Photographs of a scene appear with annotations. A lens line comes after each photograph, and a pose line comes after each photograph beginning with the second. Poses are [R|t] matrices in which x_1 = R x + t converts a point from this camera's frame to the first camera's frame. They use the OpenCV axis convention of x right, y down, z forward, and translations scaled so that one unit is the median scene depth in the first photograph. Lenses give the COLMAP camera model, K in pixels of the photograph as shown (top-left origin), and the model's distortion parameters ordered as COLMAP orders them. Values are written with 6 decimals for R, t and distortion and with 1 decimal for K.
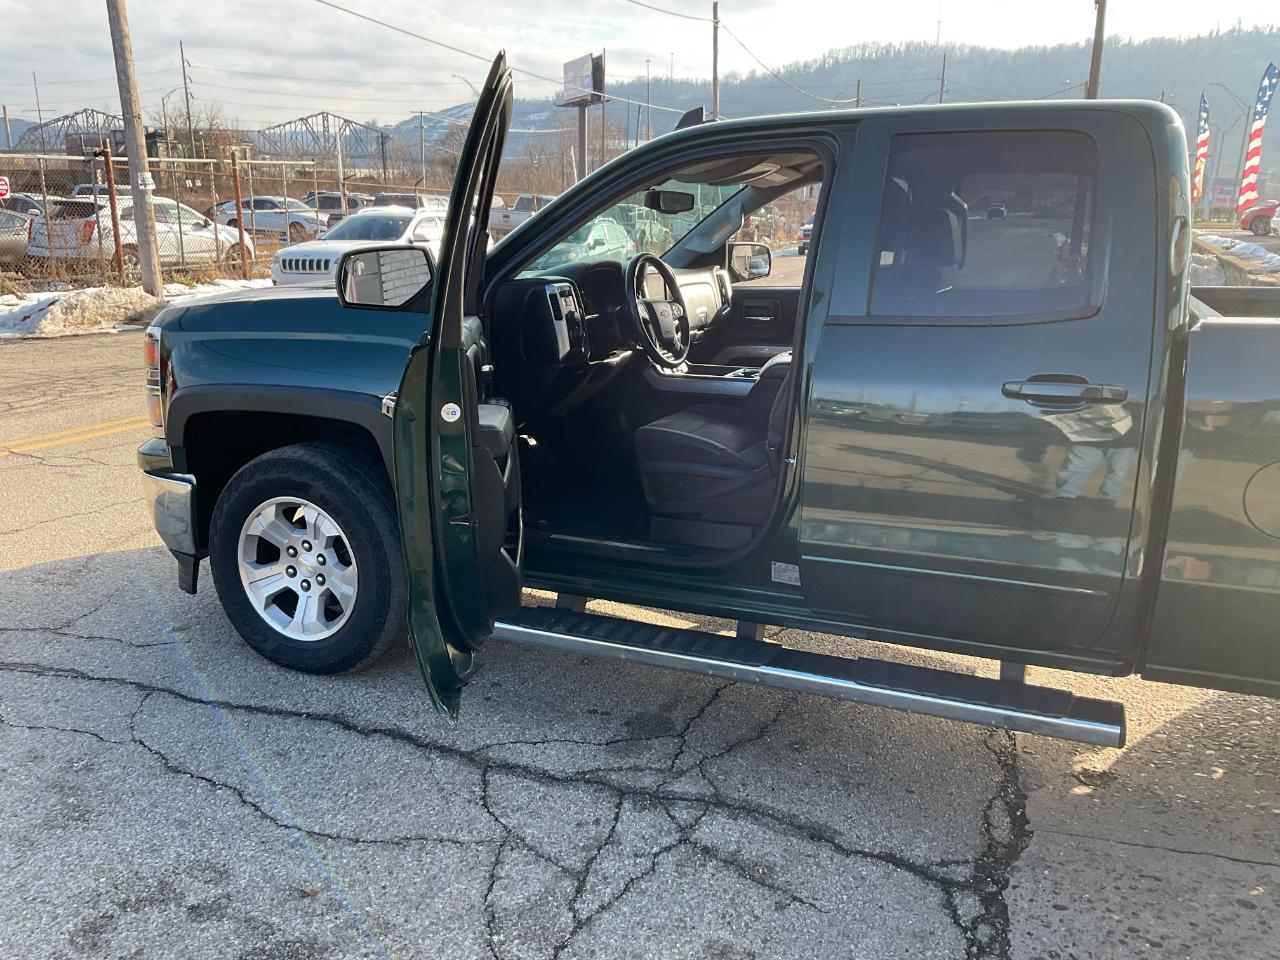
lens RADIAL K [[1059.1, 0, 640.0], [0, 1059.1, 480.0], [0, 0, 1]] dist [0.096246, -0.188122]
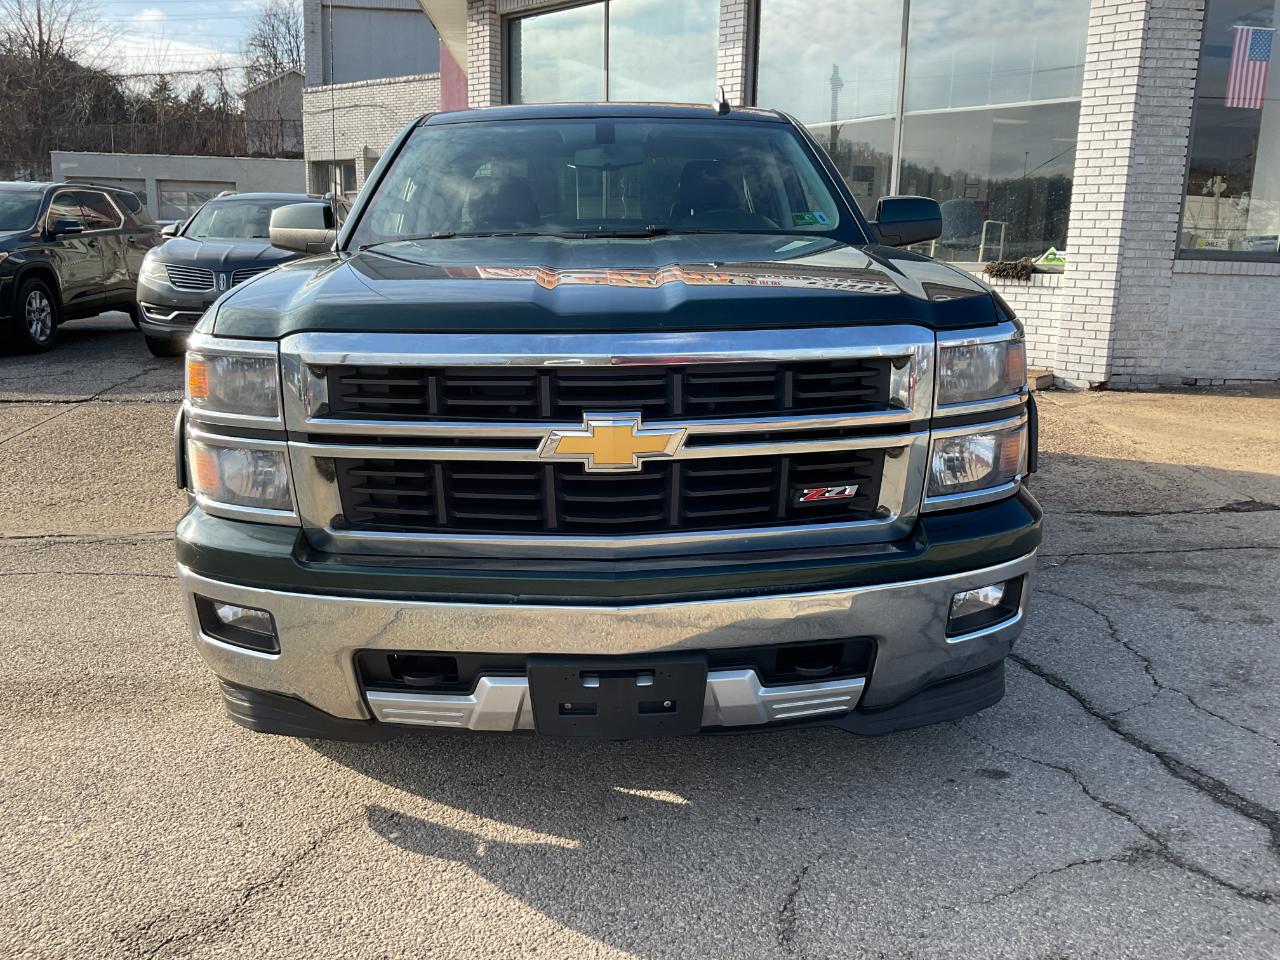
lens RADIAL K [[1047.9, 0, 657.7], [0, 1047.9, 482.2], [0, 0, 1]] dist [0.156378, -0.311777]
pose [[-0.436014, -0.208297, 0.875502, -1.062343], [0.211645, 0.921826, 0.324720, -0.342651], [-0.874699, 0.326878, -0.357844, 1.646982]]
